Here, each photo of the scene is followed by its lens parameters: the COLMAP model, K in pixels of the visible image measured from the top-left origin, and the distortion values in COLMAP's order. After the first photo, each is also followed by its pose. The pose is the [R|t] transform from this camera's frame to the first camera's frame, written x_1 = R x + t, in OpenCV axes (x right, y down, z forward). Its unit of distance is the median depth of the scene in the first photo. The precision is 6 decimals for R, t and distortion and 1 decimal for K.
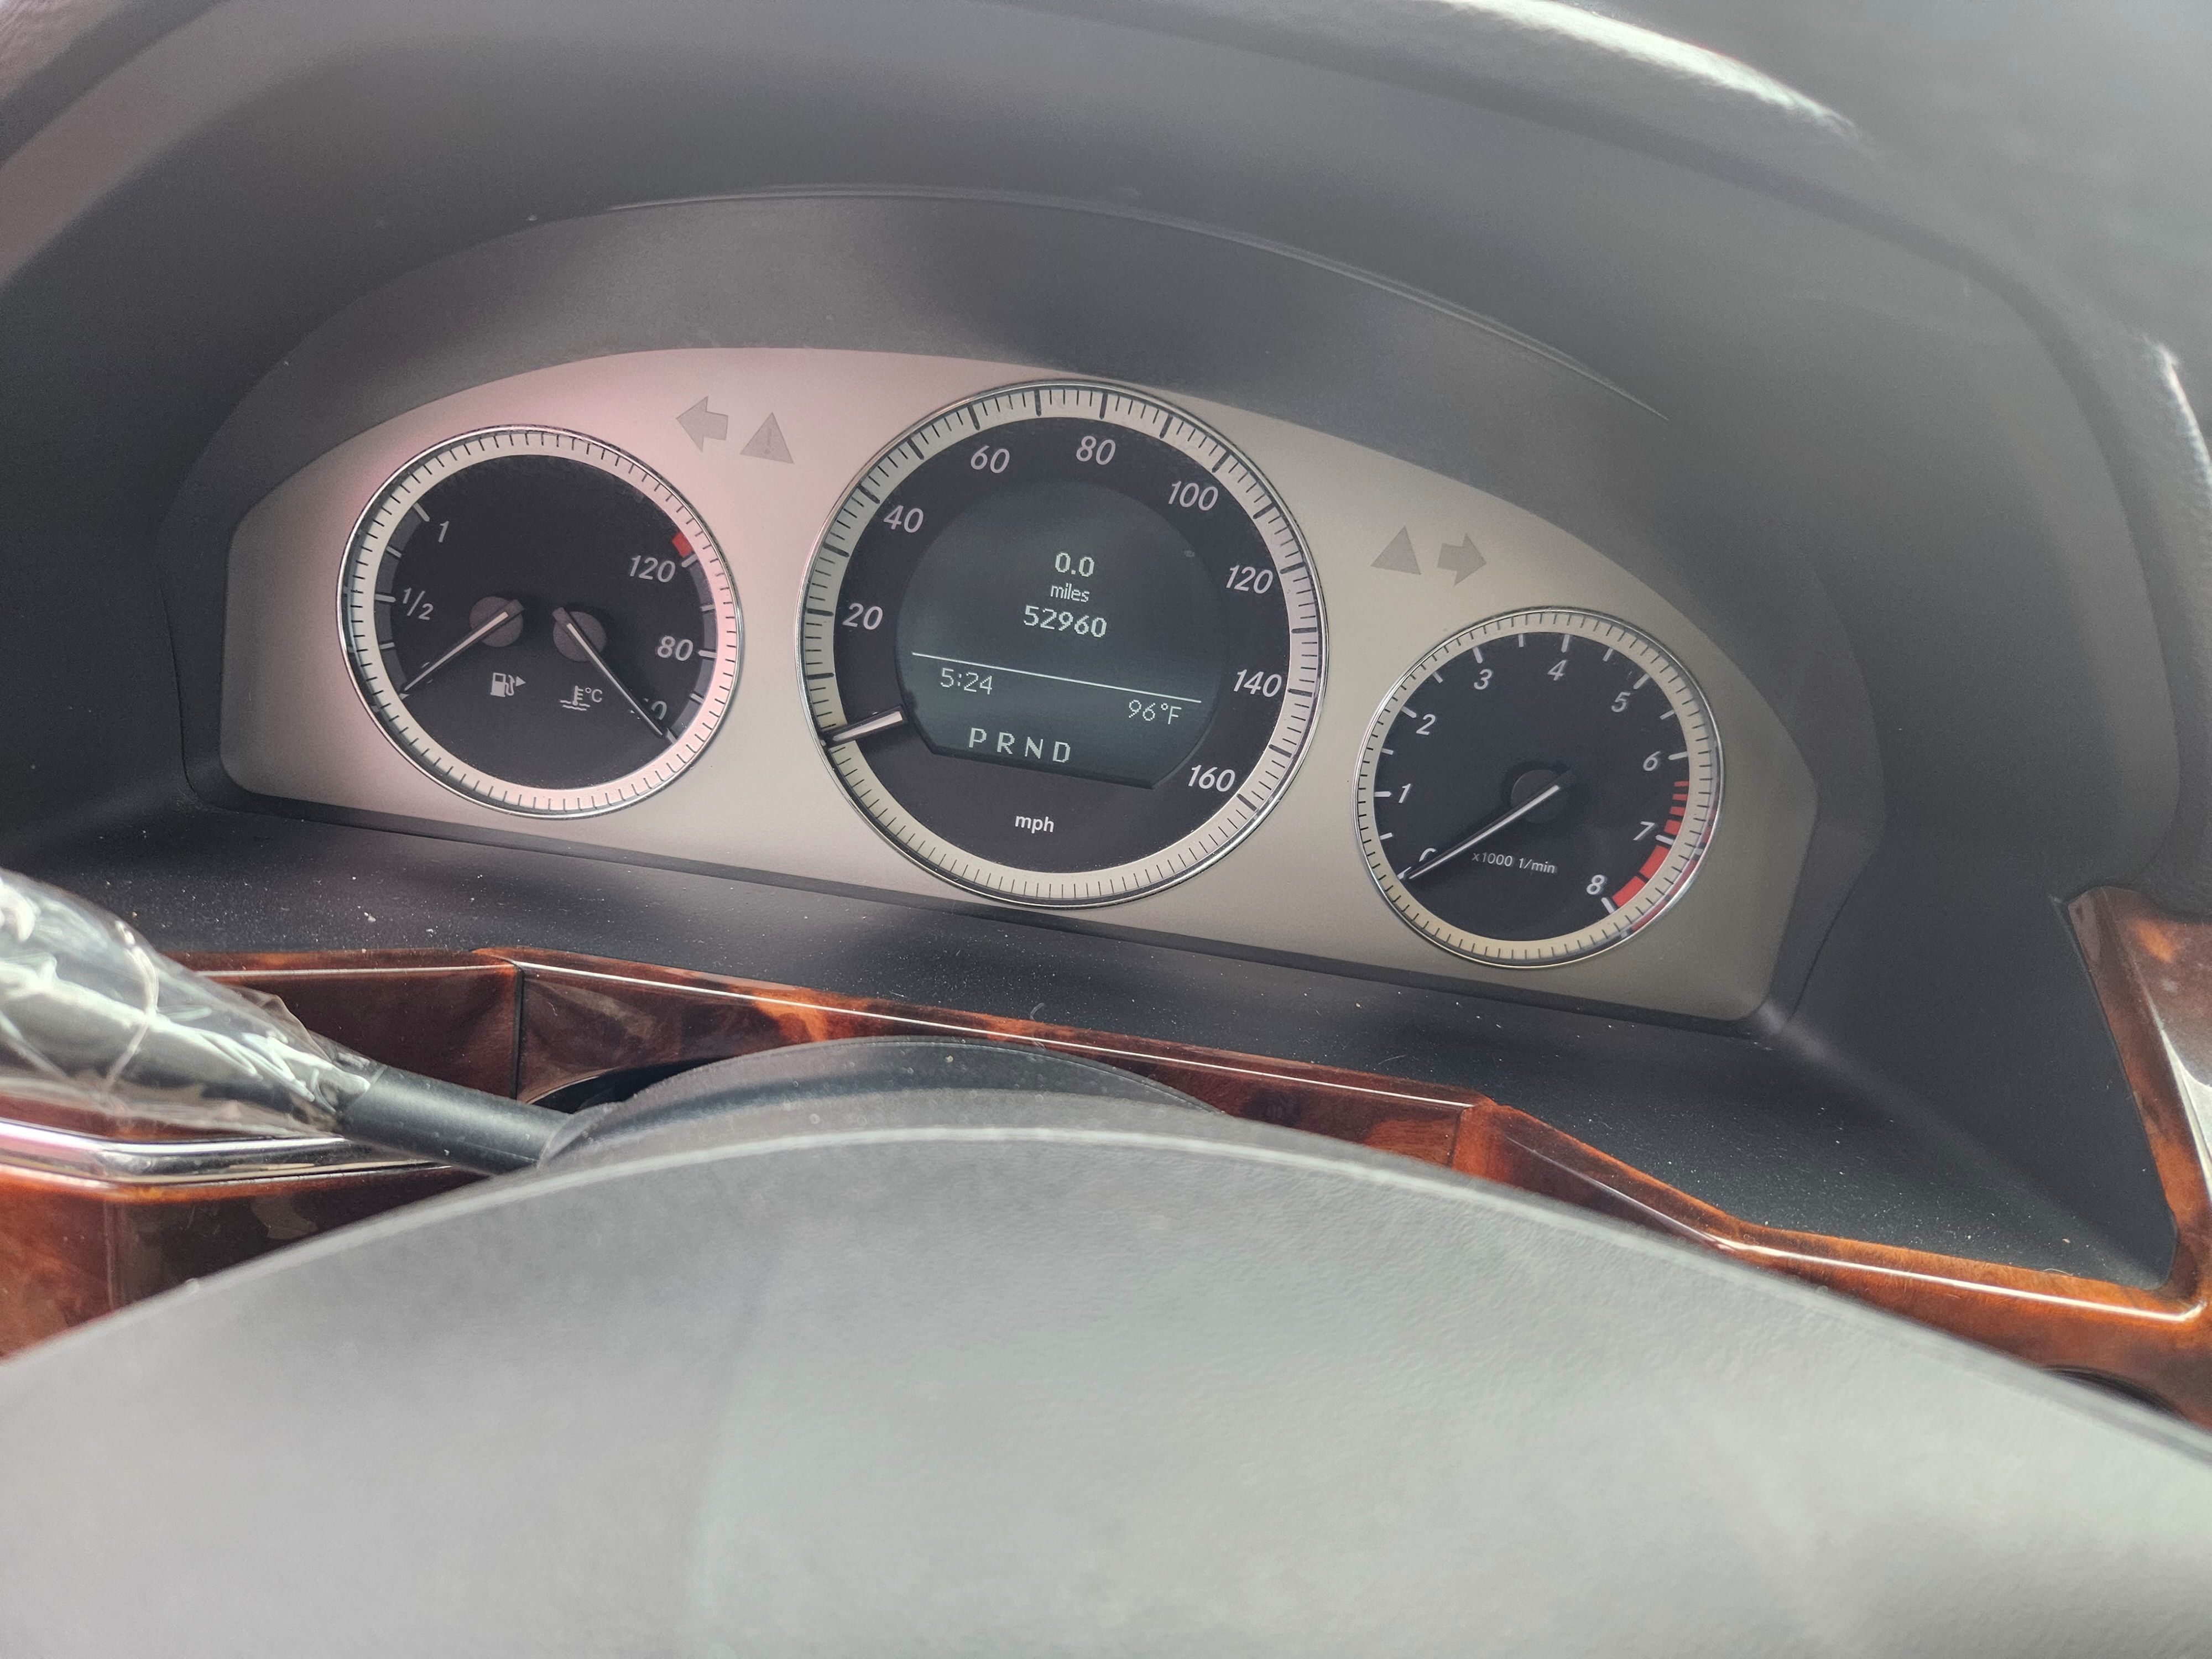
lens RADIAL K [[1500.1, 0, 1127.0], [0, 1500.1, 861.9], [0, 0, 1]] dist [0.051236, -0.043846]
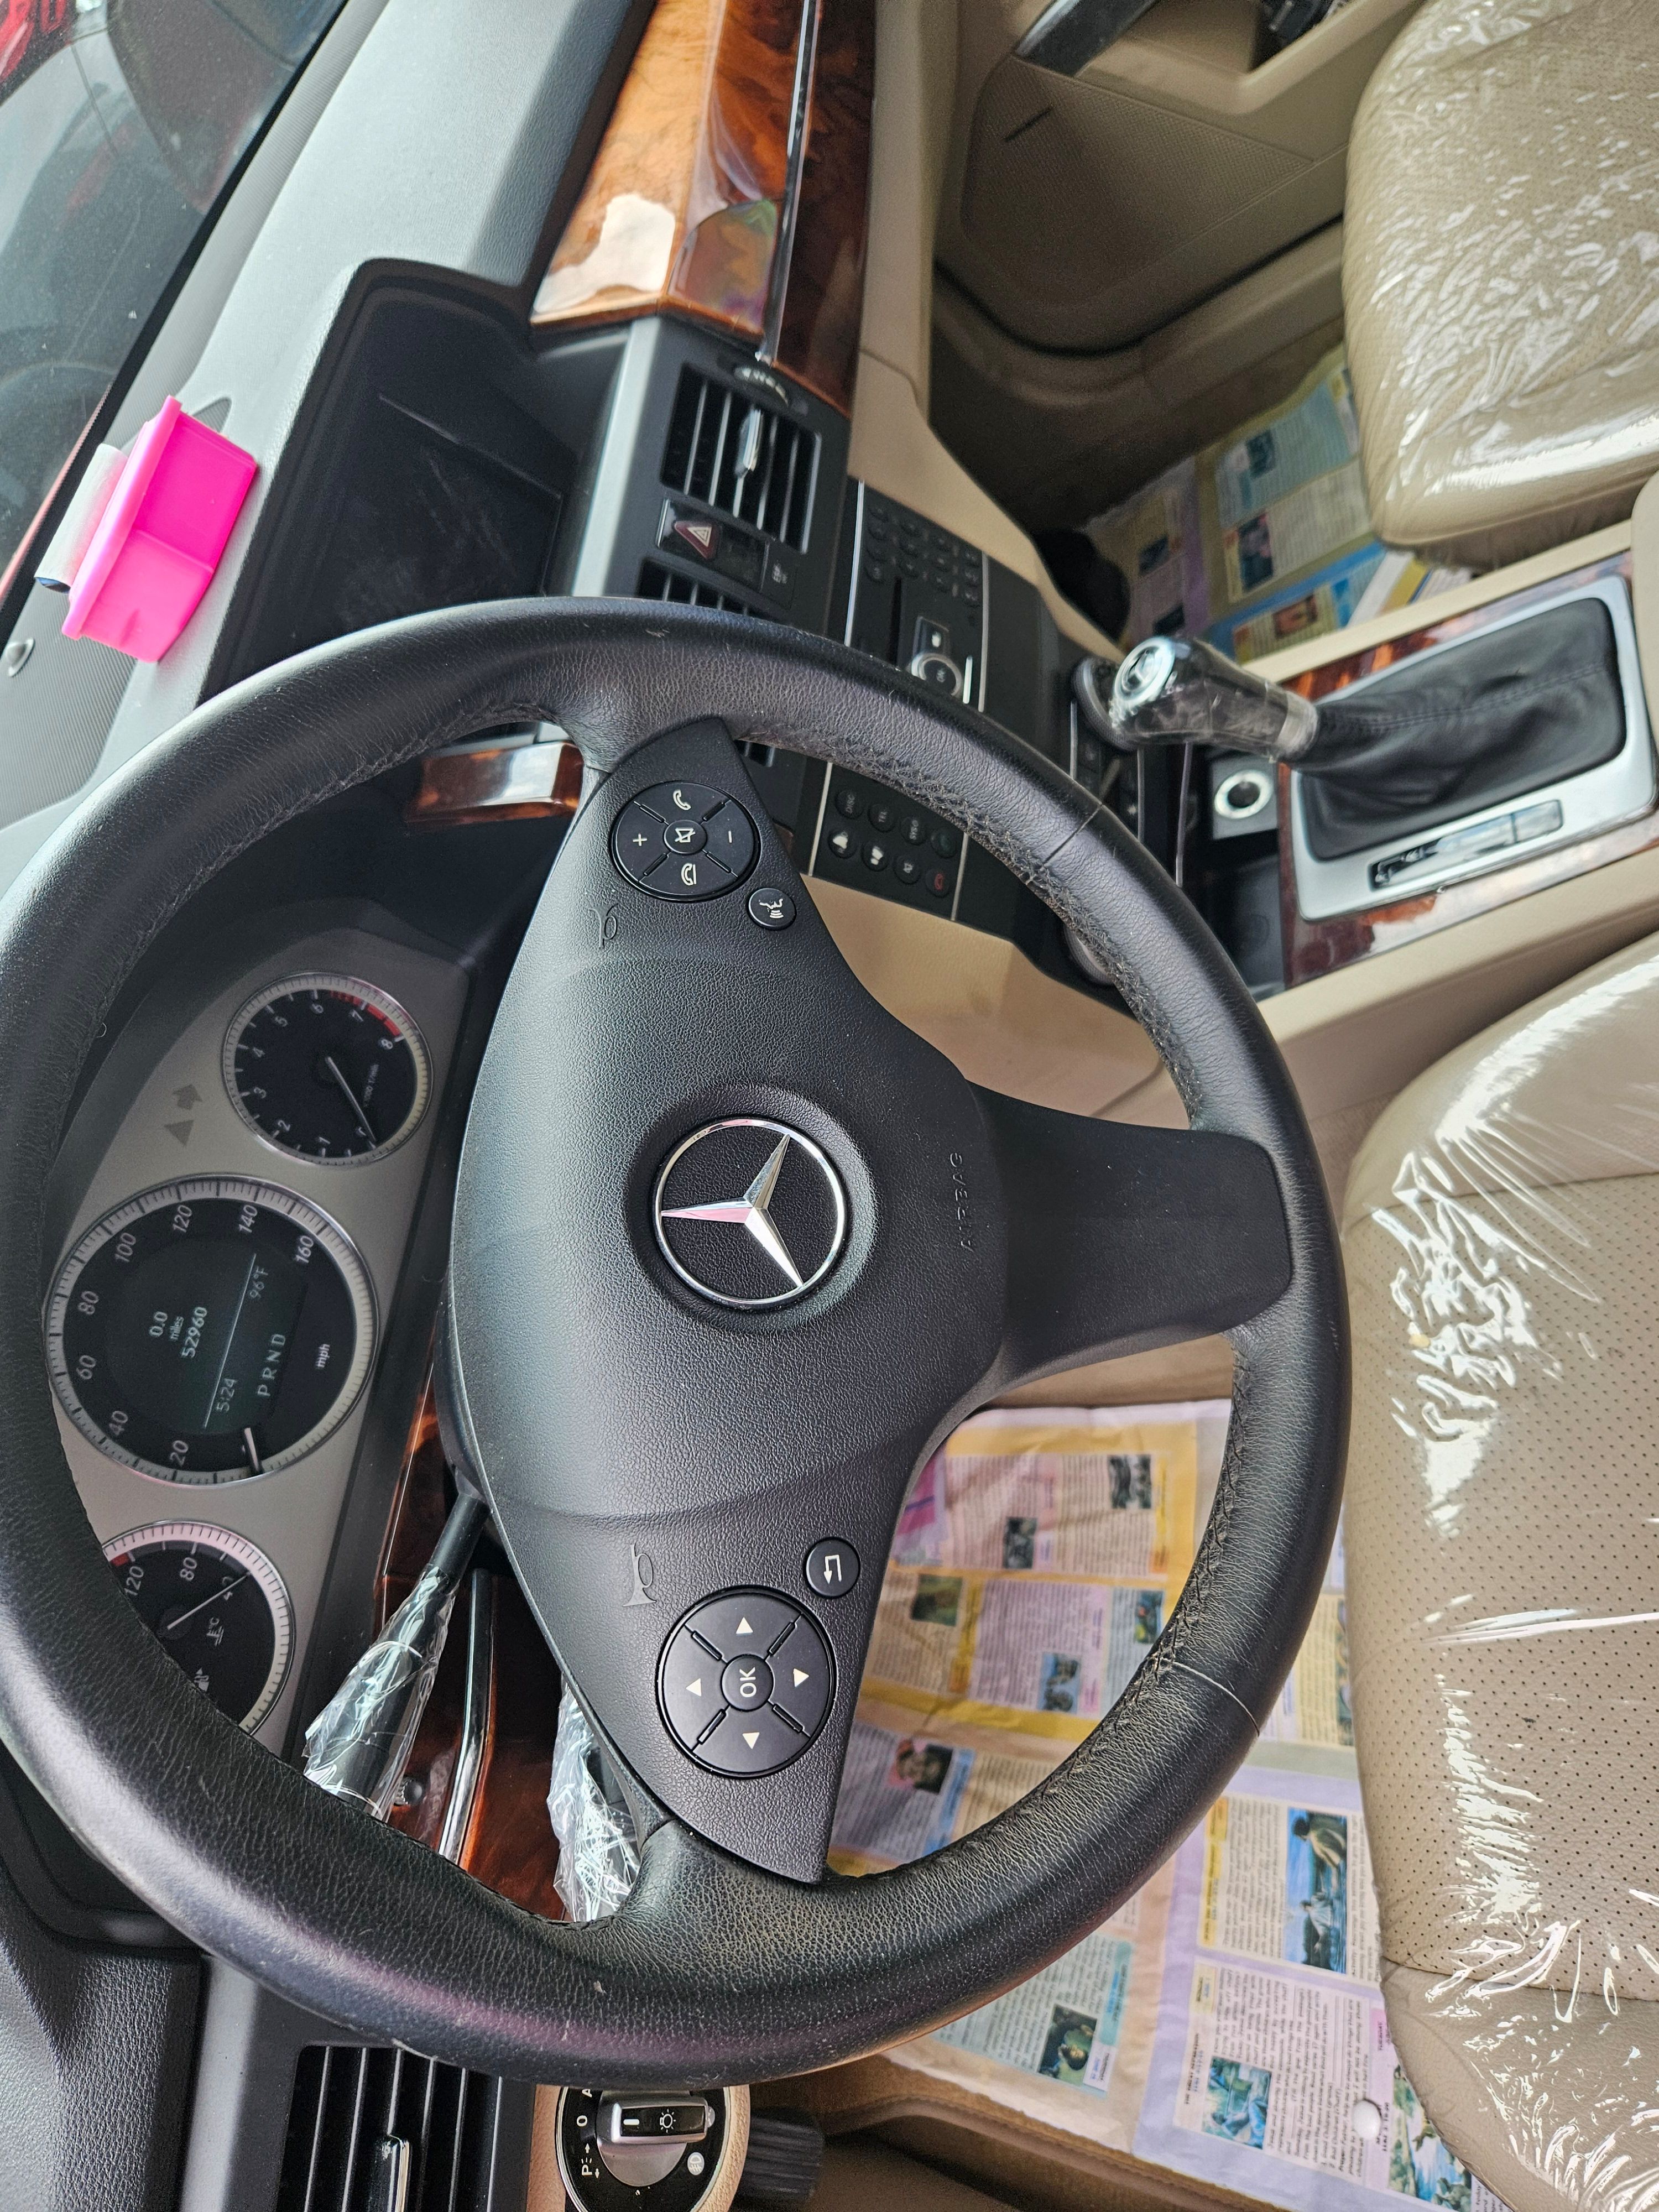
lens RADIAL K [[1500.1, 0, 825.6], [0, 1500.1, 1088.7], [0, 0, 1]] dist [0.051236, -0.043846]
pose [[-0.017899, -0.950379, 0.310579, -0.318603], [0.955426, 0.075295, 0.285468, 0.007197], [-0.294688, 0.301845, 0.906669, -0.795462]]
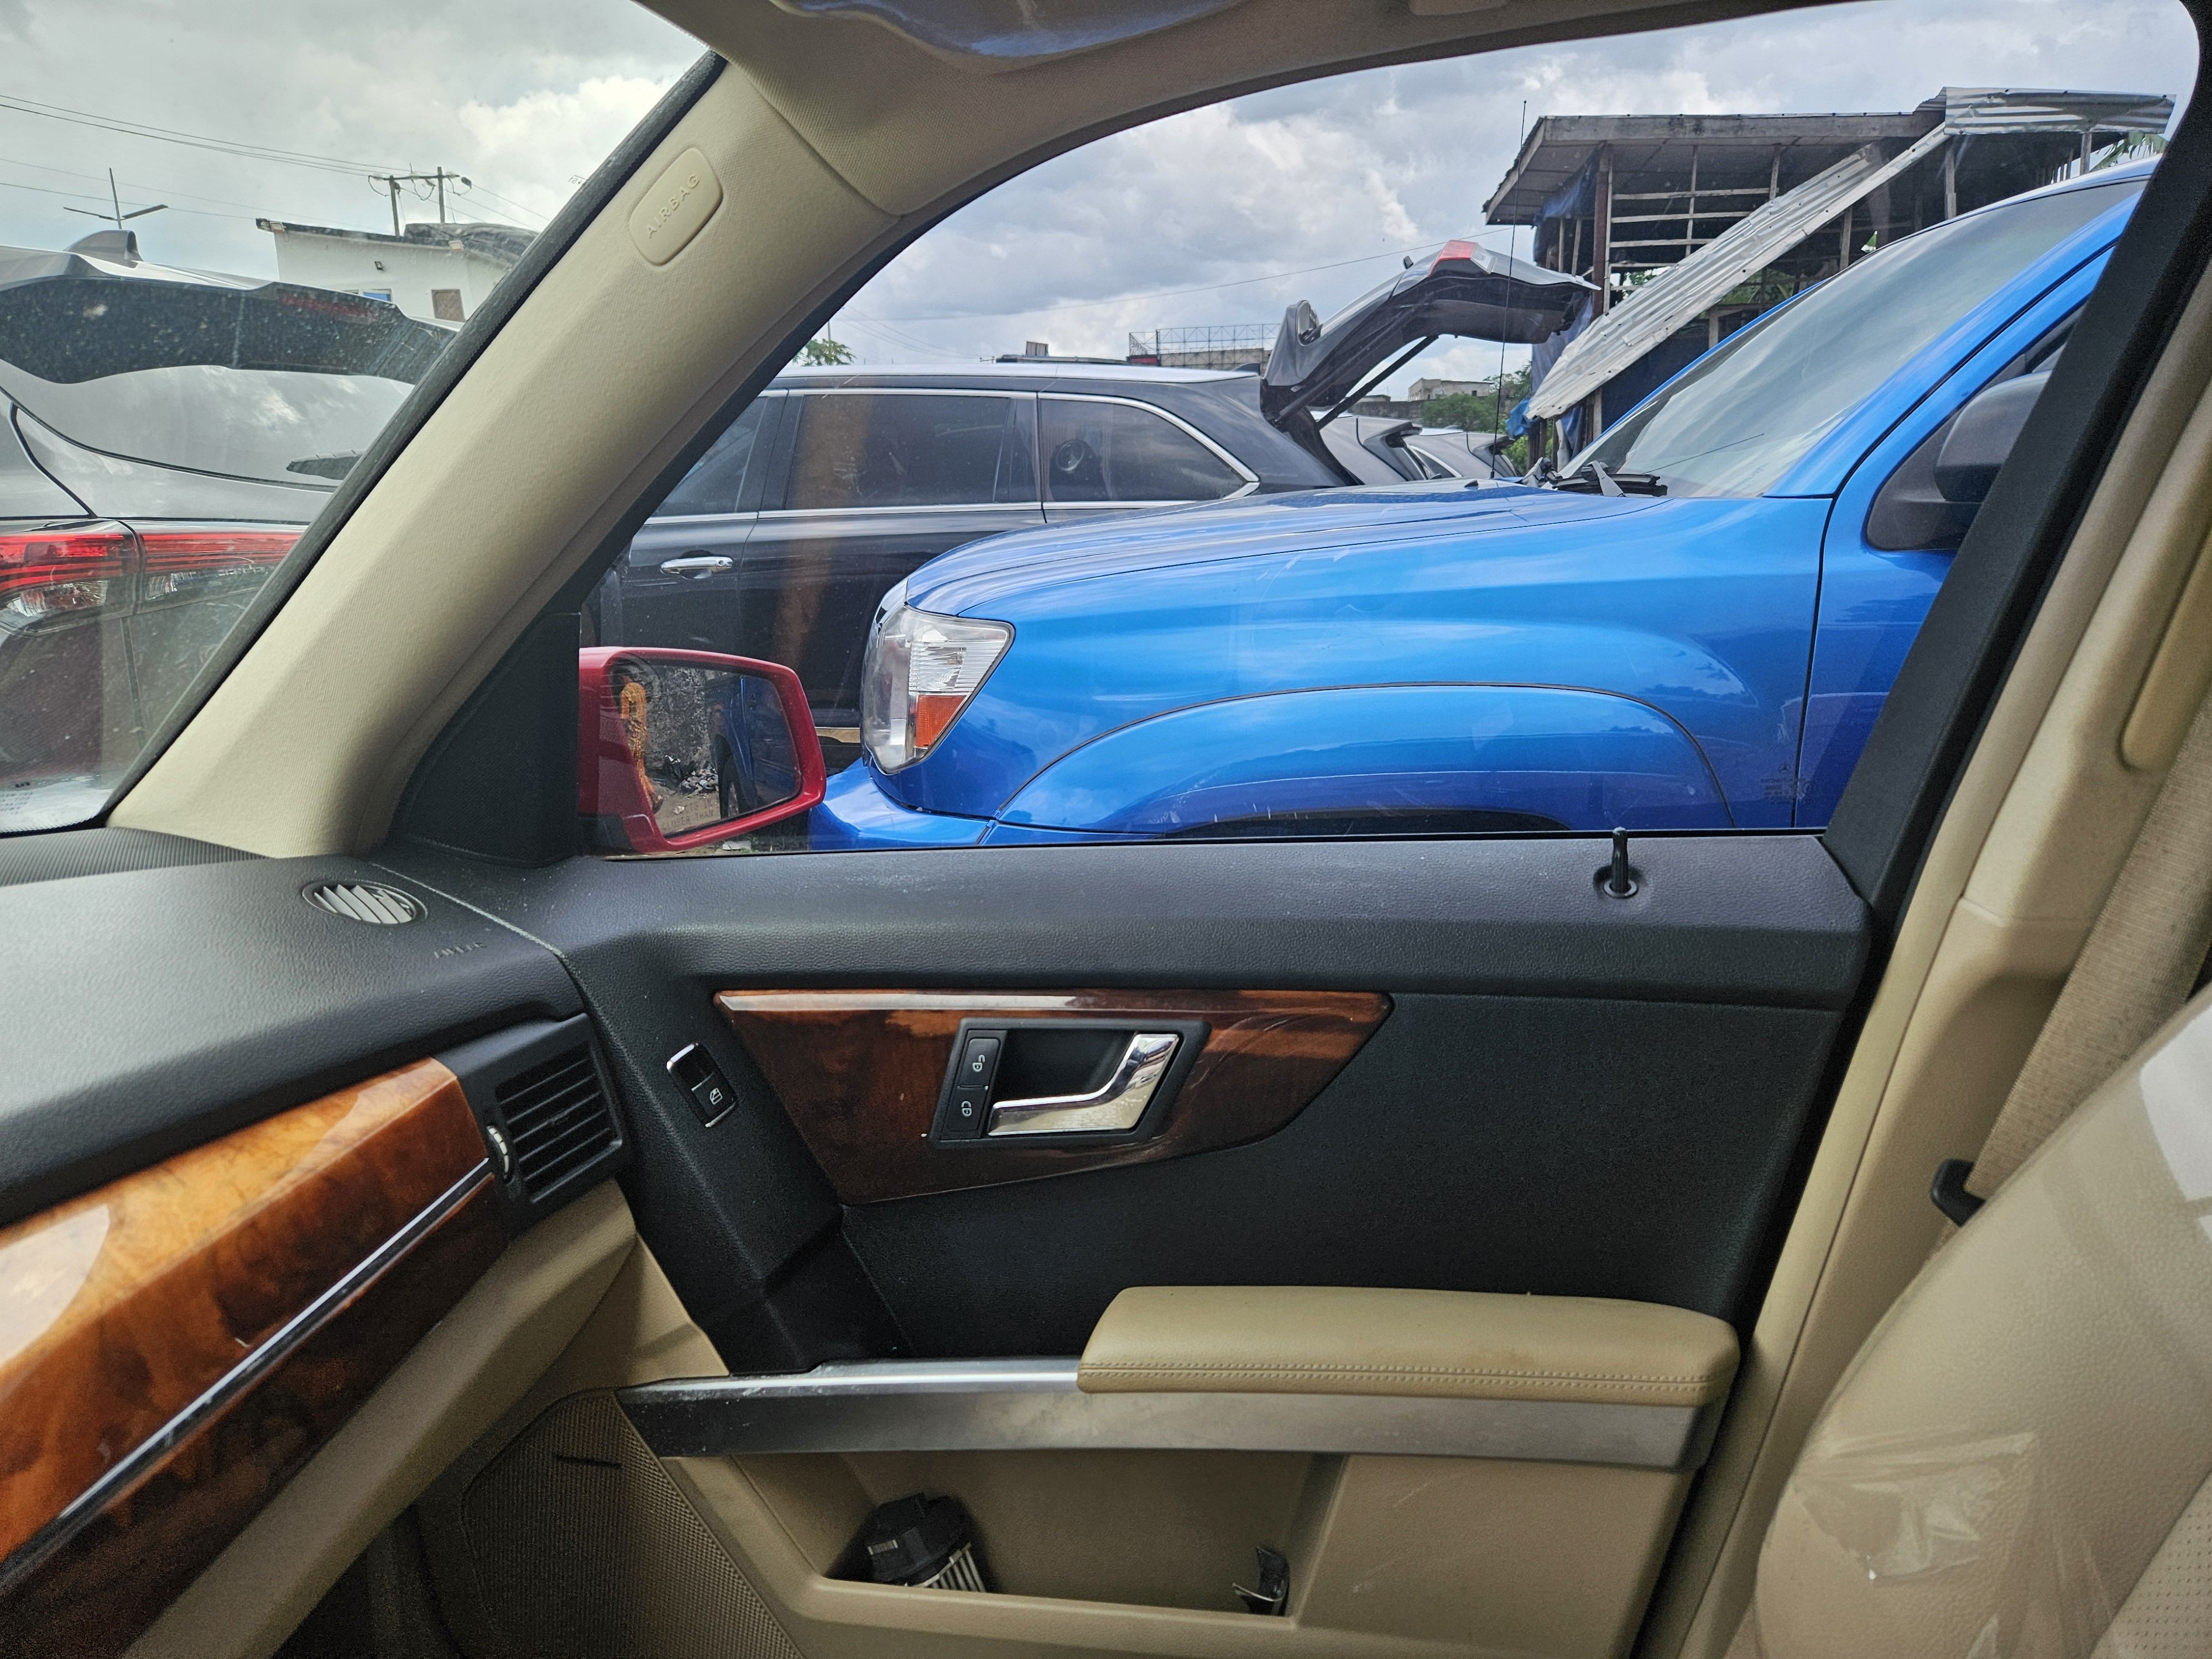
lens RADIAL K [[1500.1, 0, 1091.4], [0, 1500.1, 826.6], [0, 0, 1]] dist [0.051236, -0.043846]
pose [[0.157045, -0.363243, 0.918363, 0.755991], [0.531852, 0.814646, 0.231270, 0.157391], [-0.832148, 0.452113, 0.321127, -0.654992]]
